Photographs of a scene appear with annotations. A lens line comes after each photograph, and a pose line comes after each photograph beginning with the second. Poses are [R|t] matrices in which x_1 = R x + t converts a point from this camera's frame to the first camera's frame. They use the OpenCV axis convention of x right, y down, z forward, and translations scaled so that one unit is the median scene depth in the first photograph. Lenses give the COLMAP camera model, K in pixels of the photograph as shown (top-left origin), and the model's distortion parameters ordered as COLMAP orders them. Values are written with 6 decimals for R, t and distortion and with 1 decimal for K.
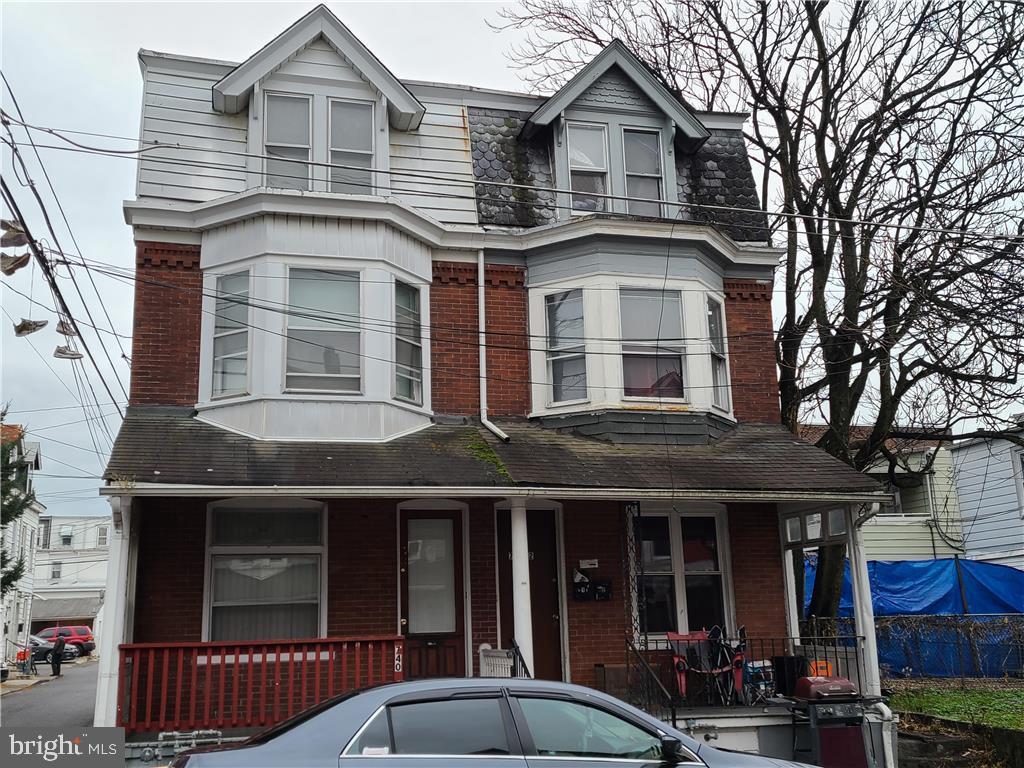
lens RADIAL K [[1030.1, 0, 512.0], [0, 1030.1, 386.5], [0, 0, 1]] dist [0.080149, 0.000000]
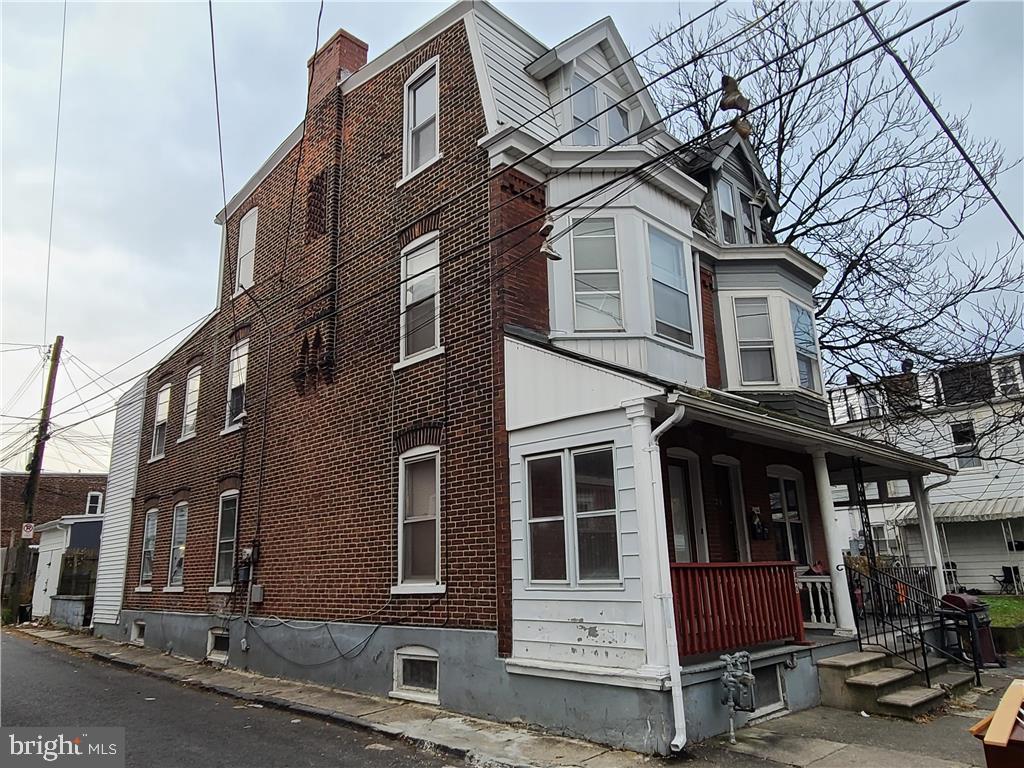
lens RADIAL K [[705.3, 0, 511.6], [0, 705.3, 378.6], [0, 0, 1]] dist [-0.004576, -0.000504]
pose [[0.861133, 0.136240, 0.489784, -0.642233], [-0.109633, 0.990520, -0.082772, 0.117323], [-0.496417, 0.017582, 0.867906, 0.402477]]
